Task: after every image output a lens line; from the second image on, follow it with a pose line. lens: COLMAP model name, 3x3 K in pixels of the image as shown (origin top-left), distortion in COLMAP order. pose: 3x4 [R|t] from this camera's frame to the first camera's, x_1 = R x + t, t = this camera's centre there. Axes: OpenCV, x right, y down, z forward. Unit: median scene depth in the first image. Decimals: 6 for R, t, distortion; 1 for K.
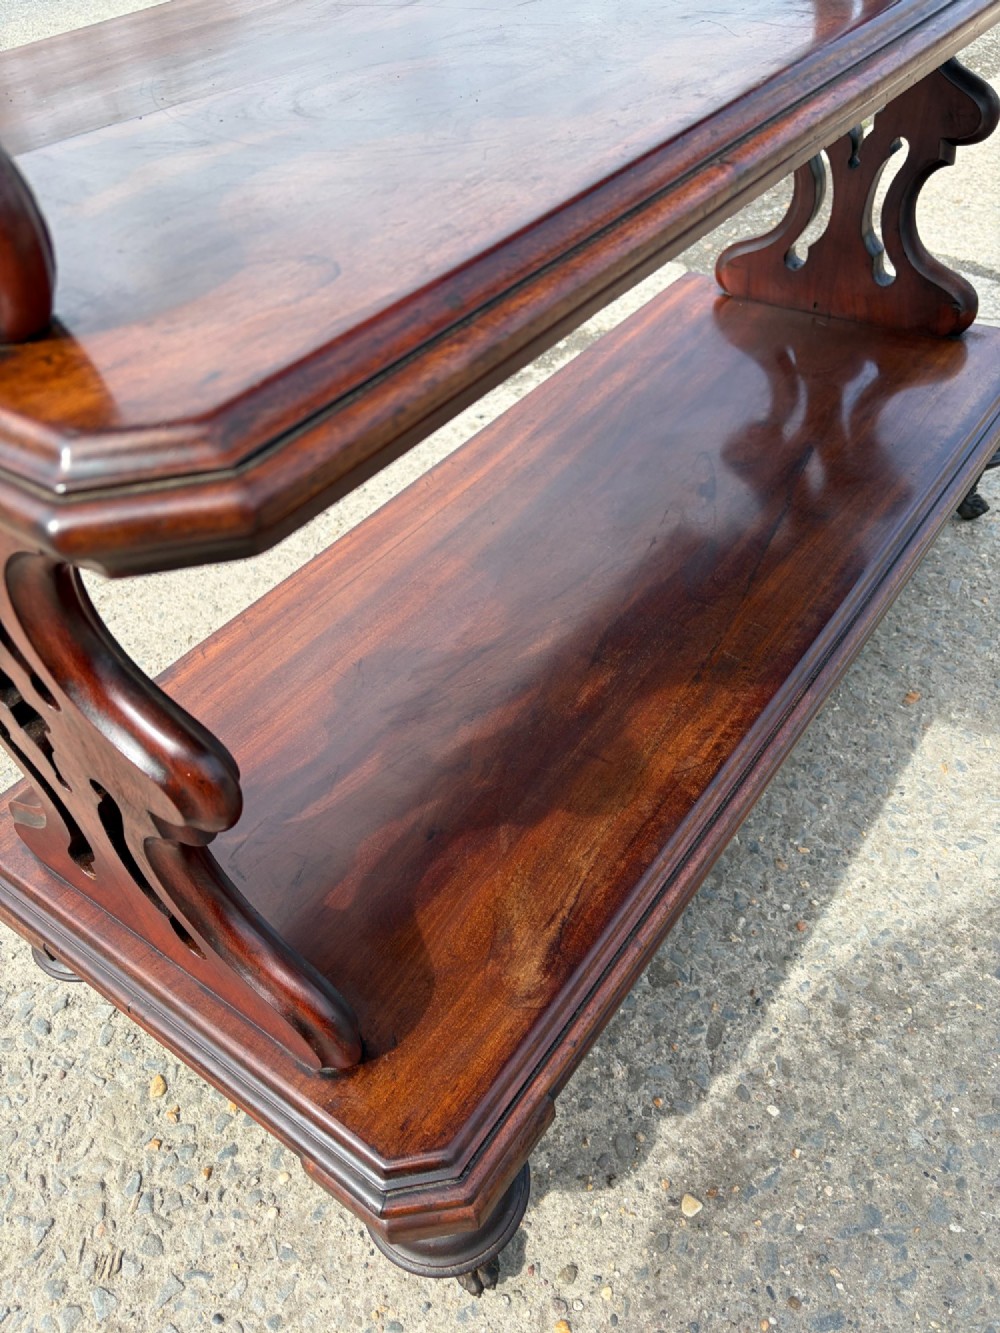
lens RADIAL K [[1018.2, 0, 505.3], [0, 1018.2, 649.1], [0, 0, 1]] dist [0.032474, -0.049849]
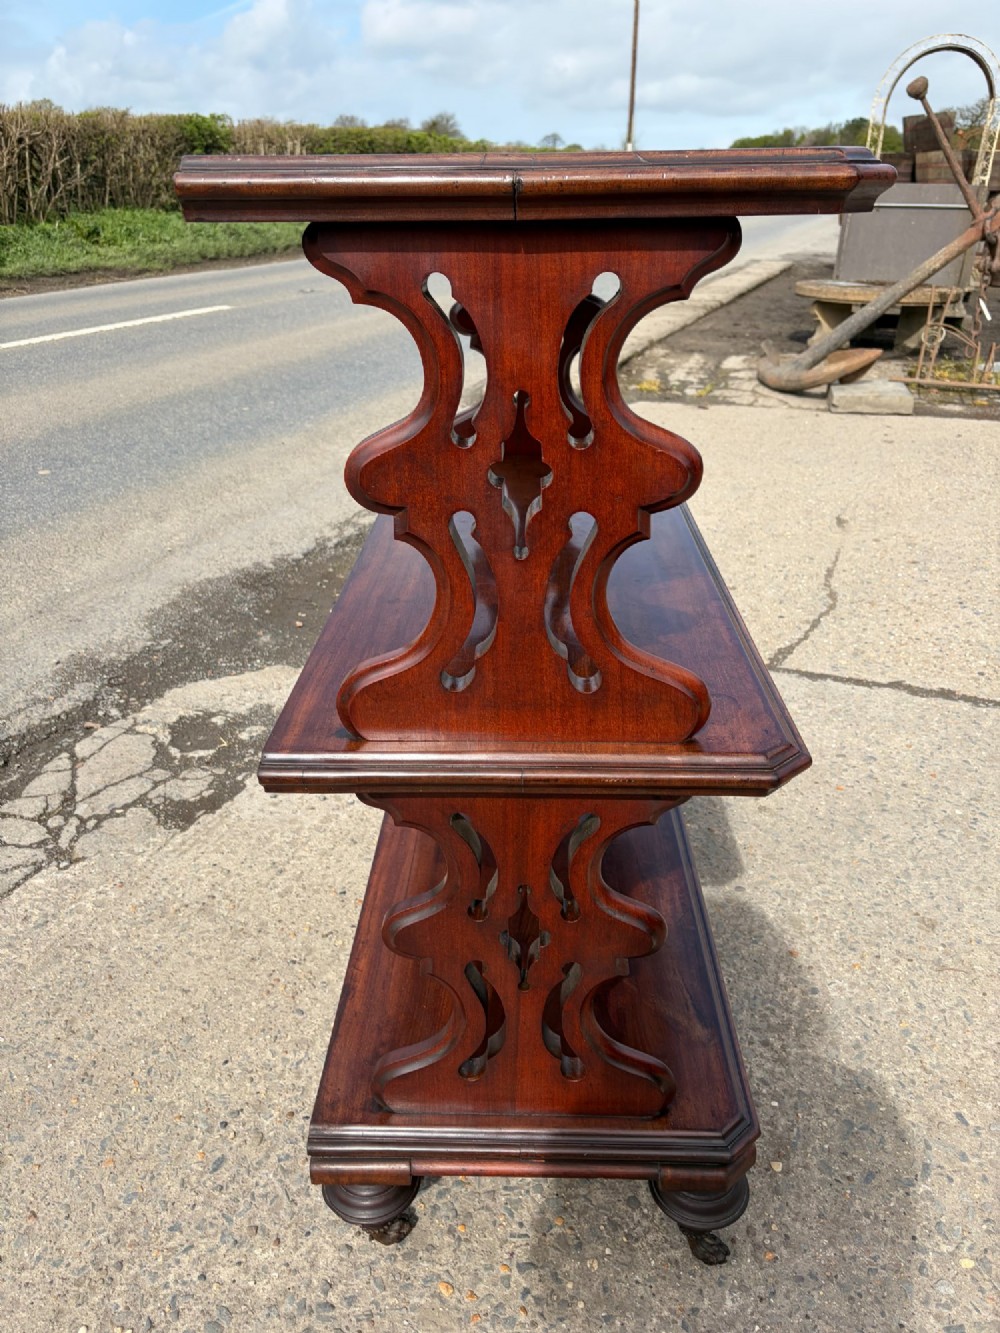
lens RADIAL K [[998.6, 0, 500.0], [0, 998.6, 666.5], [0, 0, 1]] dist [0.033140, -0.036901]
pose [[0.823978, -0.174179, 0.539186, -0.816522], [0.340030, 0.913192, -0.224632, -0.001231], [-0.453255, 0.368432, 0.811676, -0.398075]]
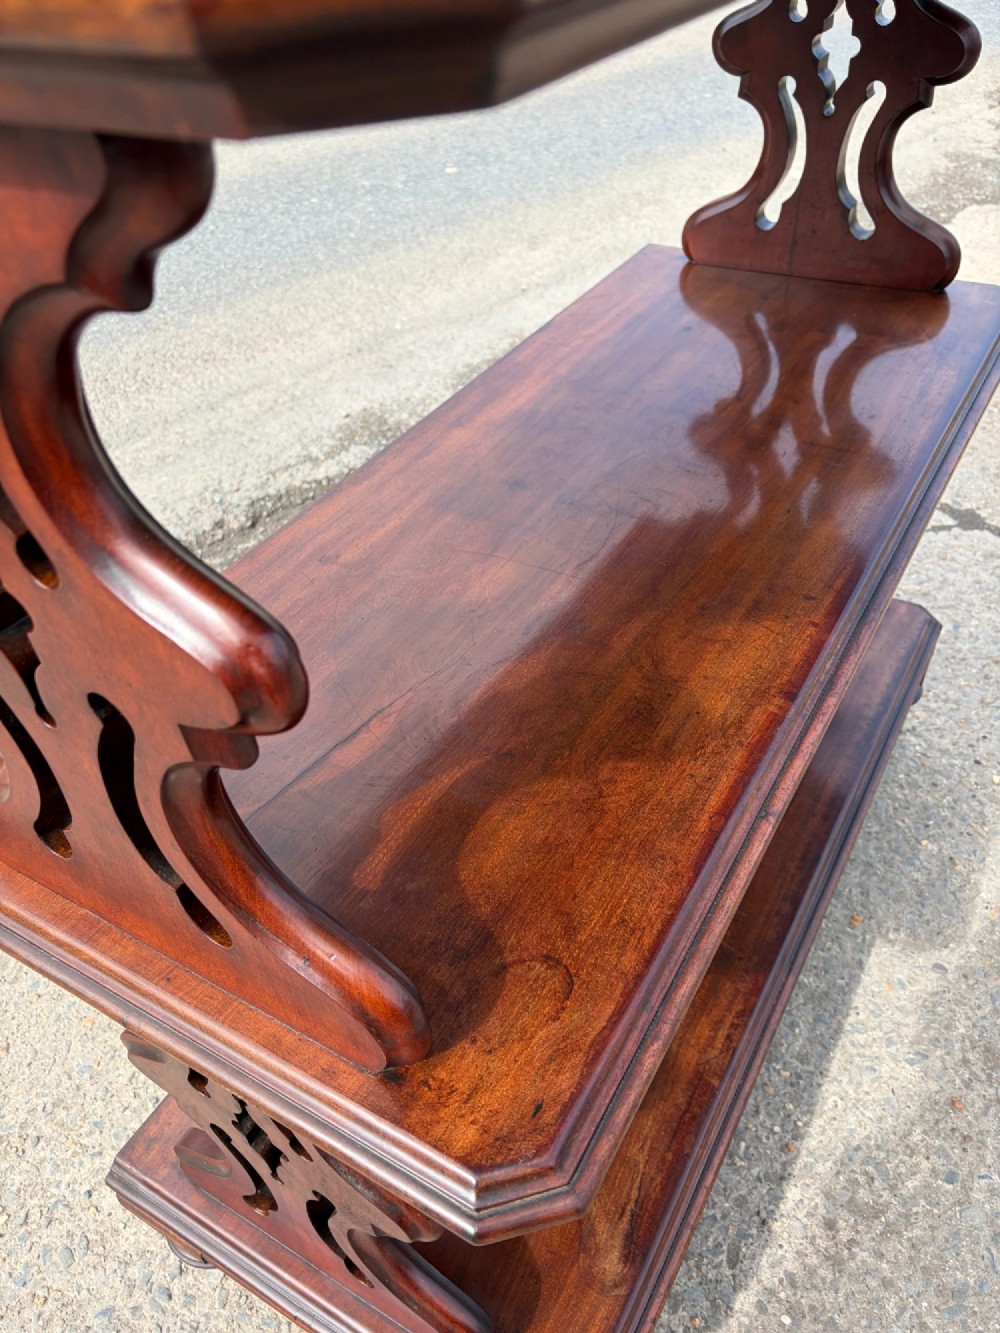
lens RADIAL K [[1006.5, 0, 503.3], [0, 1006.5, 662.7], [0, 0, 1]] dist [0.042240, -0.048122]
pose [[0.995212, -0.048012, 0.085133, -0.134118], [0.052043, 0.997595, -0.045788, -0.279851], [-0.082730, 0.049999, 0.995317, -0.221756]]
